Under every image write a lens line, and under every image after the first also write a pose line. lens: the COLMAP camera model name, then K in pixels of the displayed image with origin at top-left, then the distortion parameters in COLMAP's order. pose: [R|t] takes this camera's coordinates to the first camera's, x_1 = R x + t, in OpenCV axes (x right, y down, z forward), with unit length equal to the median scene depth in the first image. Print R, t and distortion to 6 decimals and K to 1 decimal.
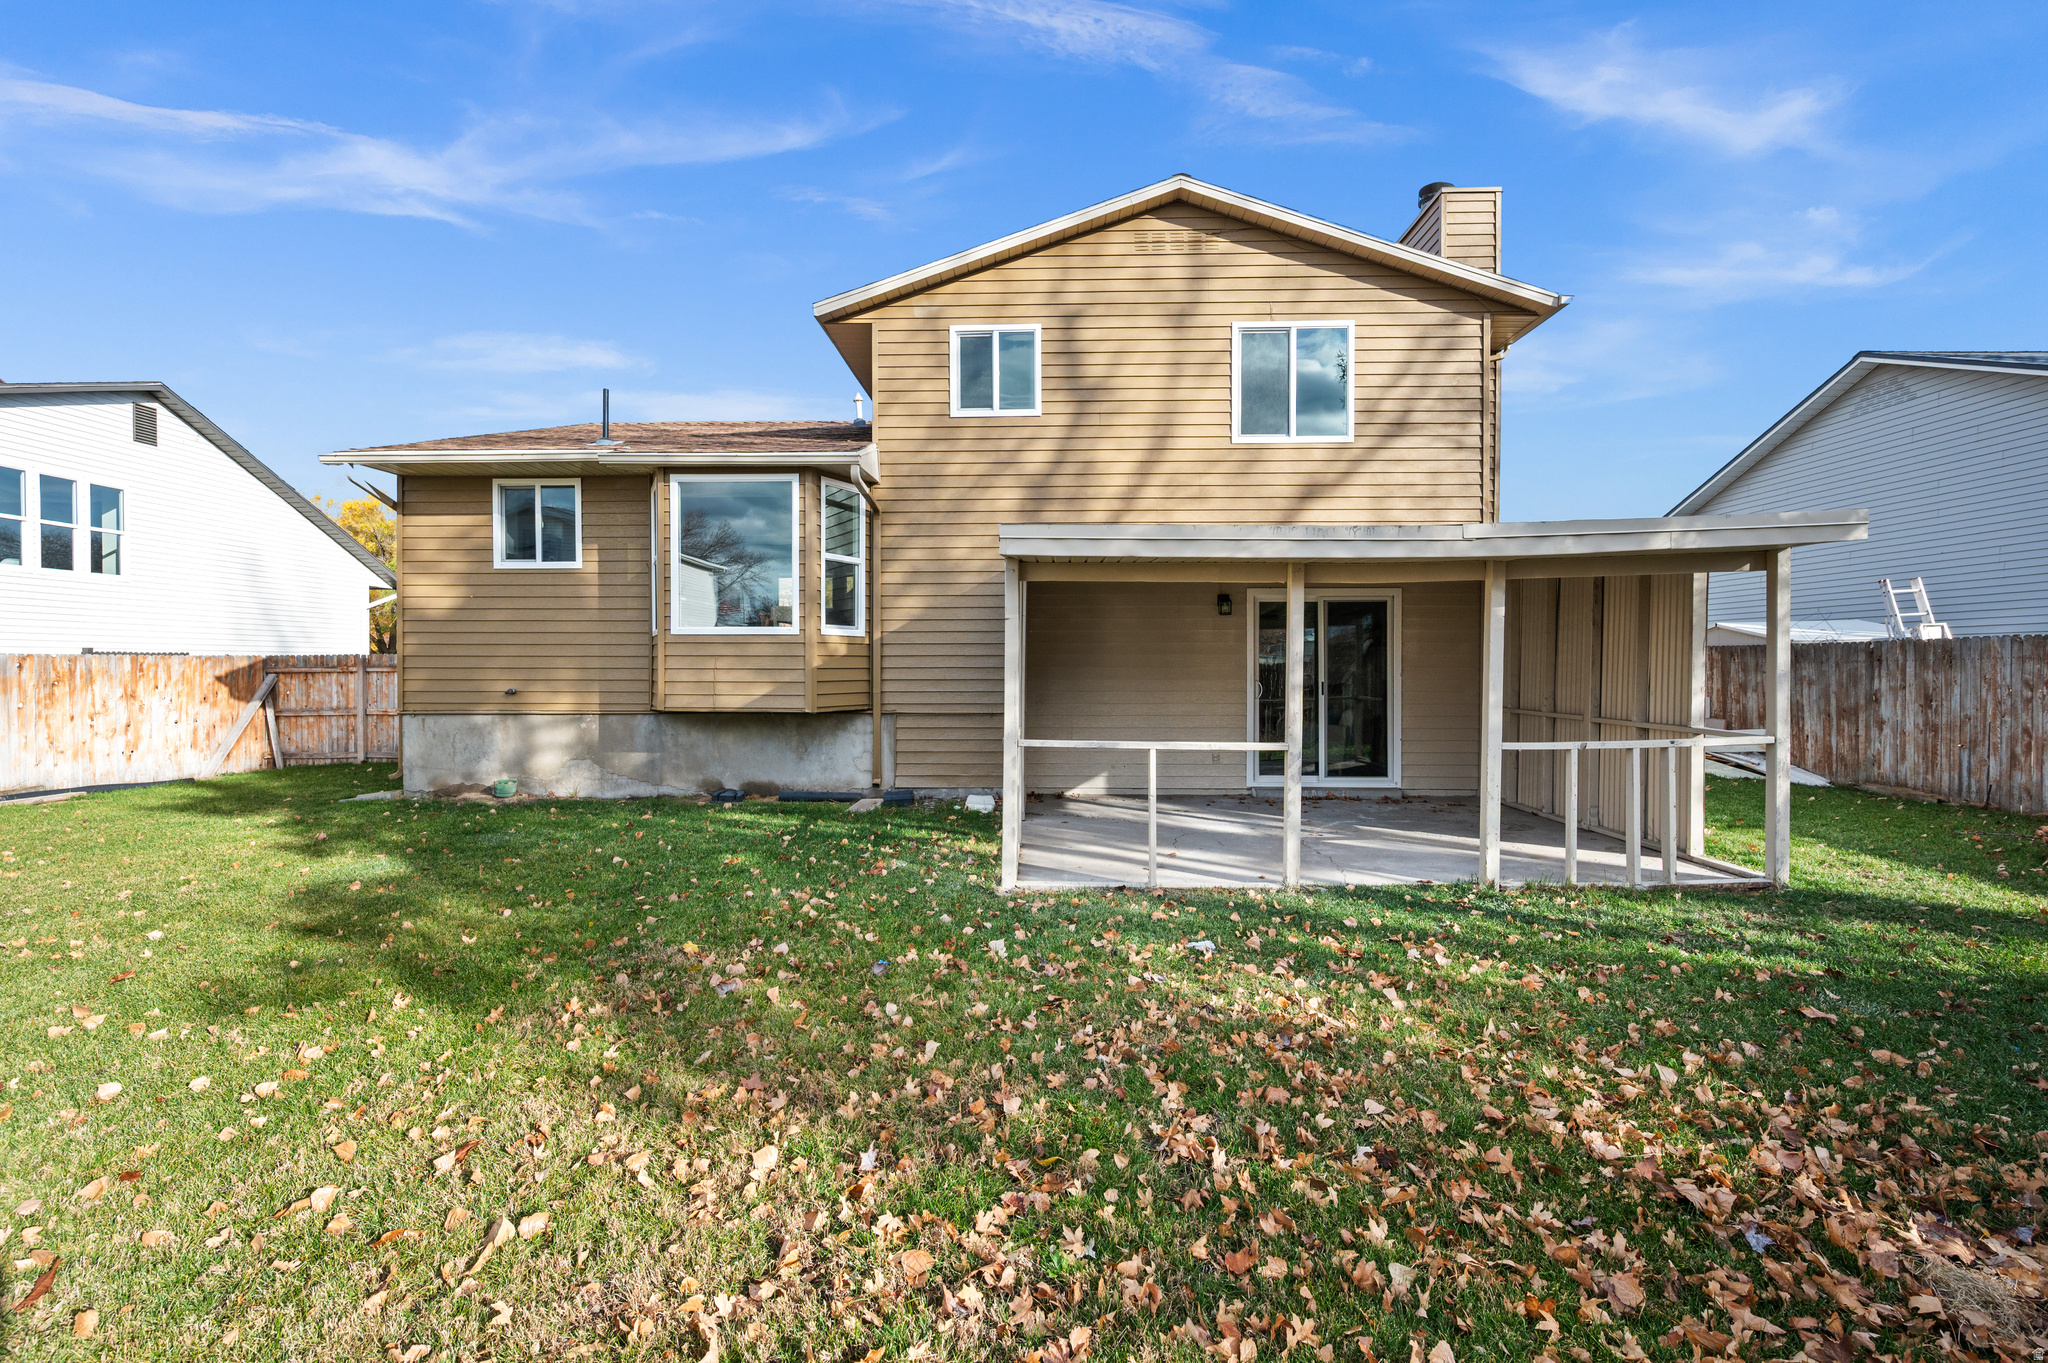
lens RADIAL K [[849.7, 0, 1025.4], [0, 849.7, 675.3], [0, 0, 1]] dist [-0.000996, -0.000546]
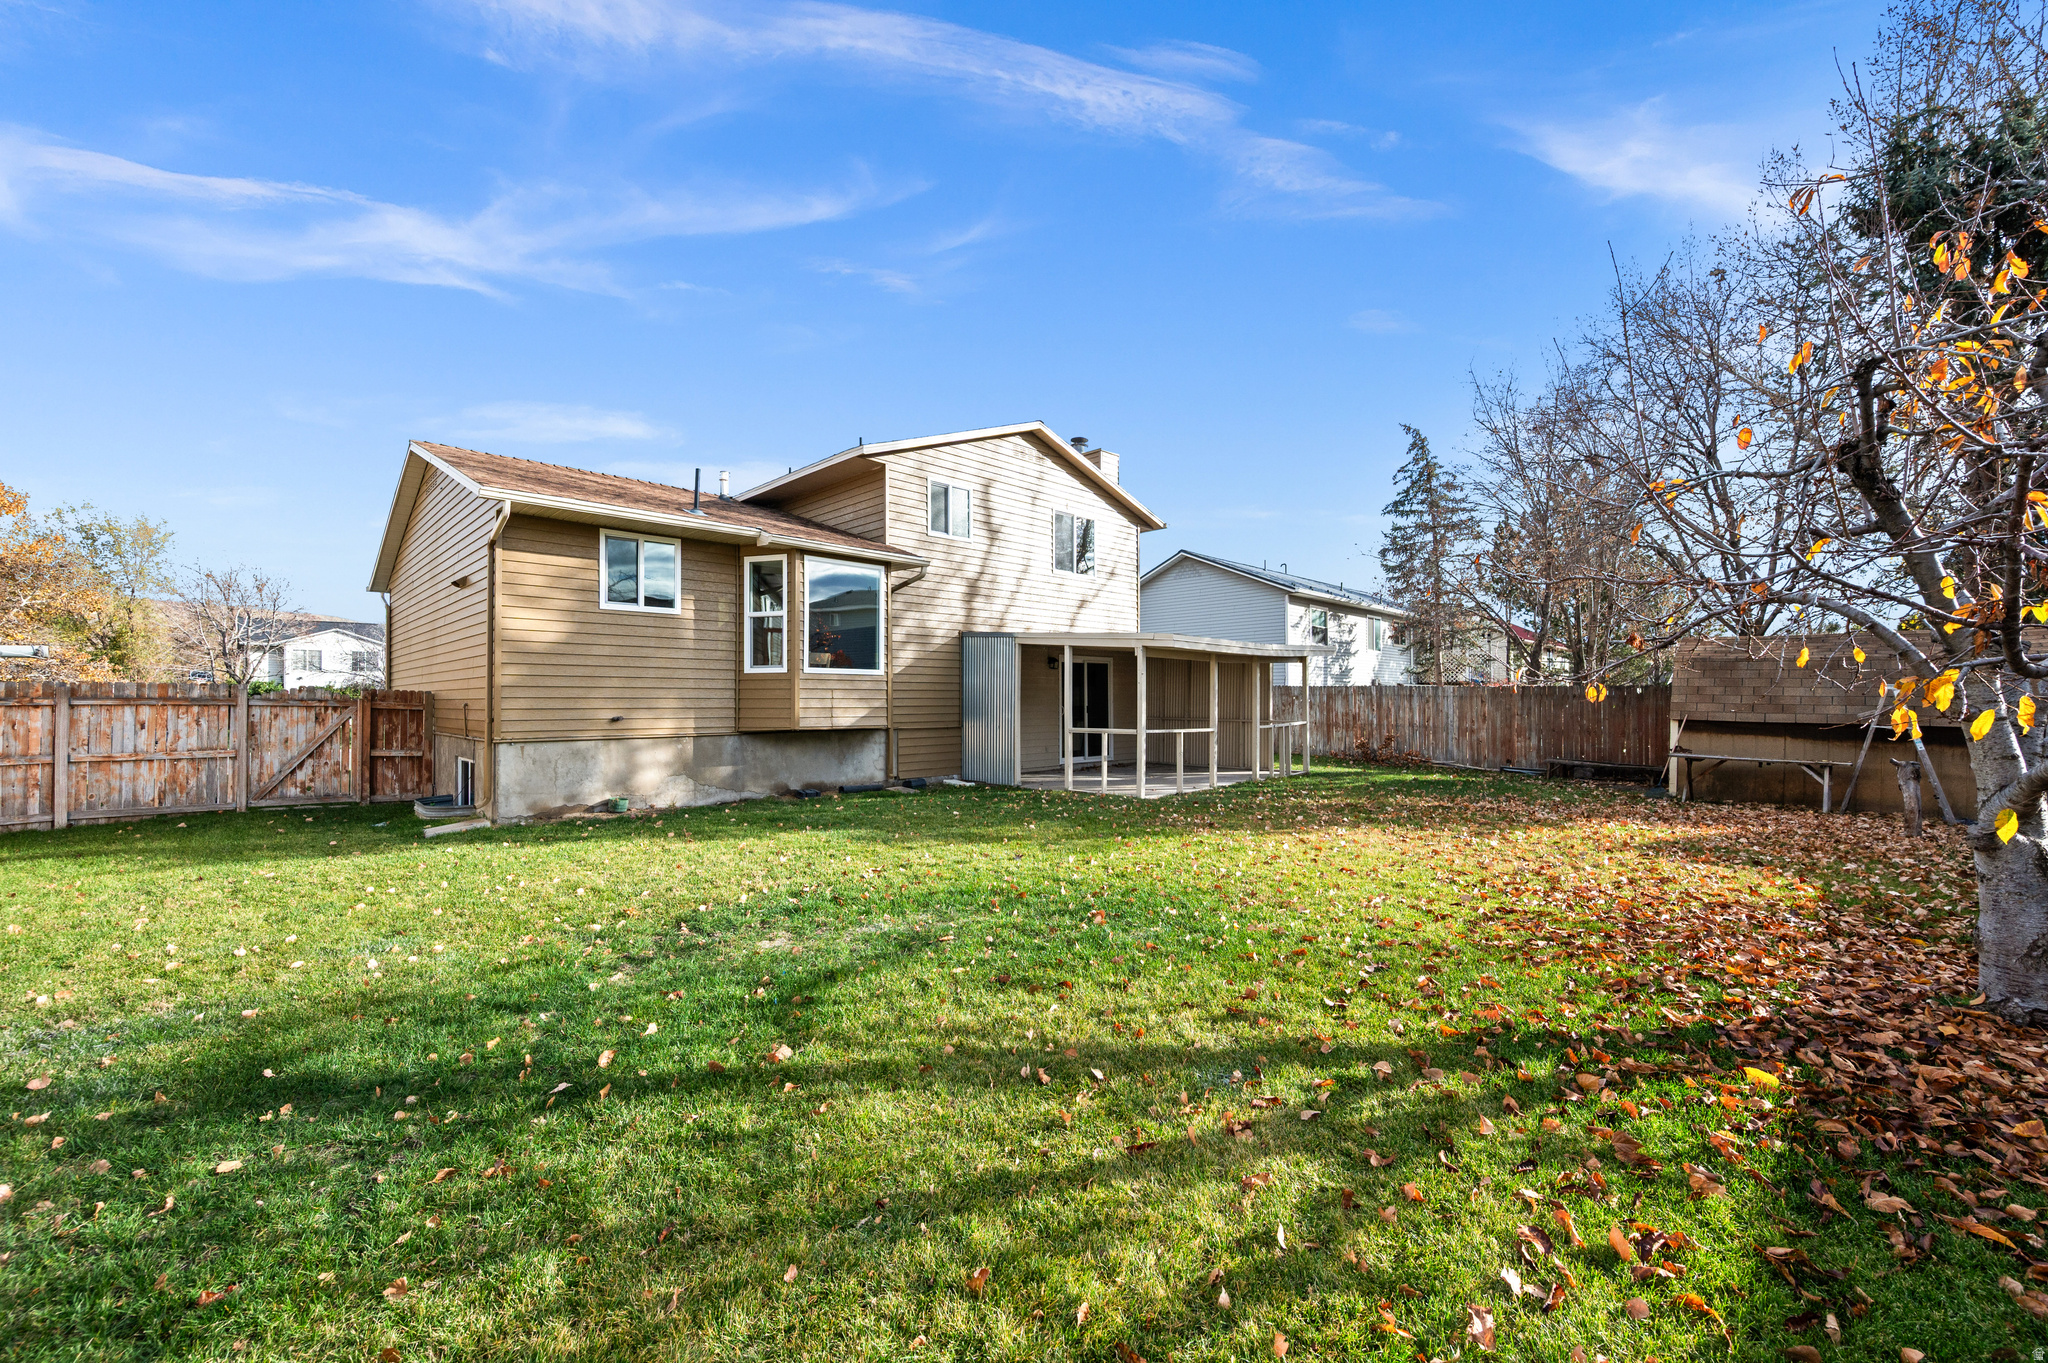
lens RADIAL K [[809.2, 0, 1017.1], [0, 809.2, 691.1], [0, 0, 1]] dist [-0.001146, 0.000282]
pose [[0.694636, 0.007133, 0.719326, -1.012147], [0.009129, 0.999783, -0.018730, 0.007411], [-0.719304, 0.019577, 0.694420, -0.126438]]
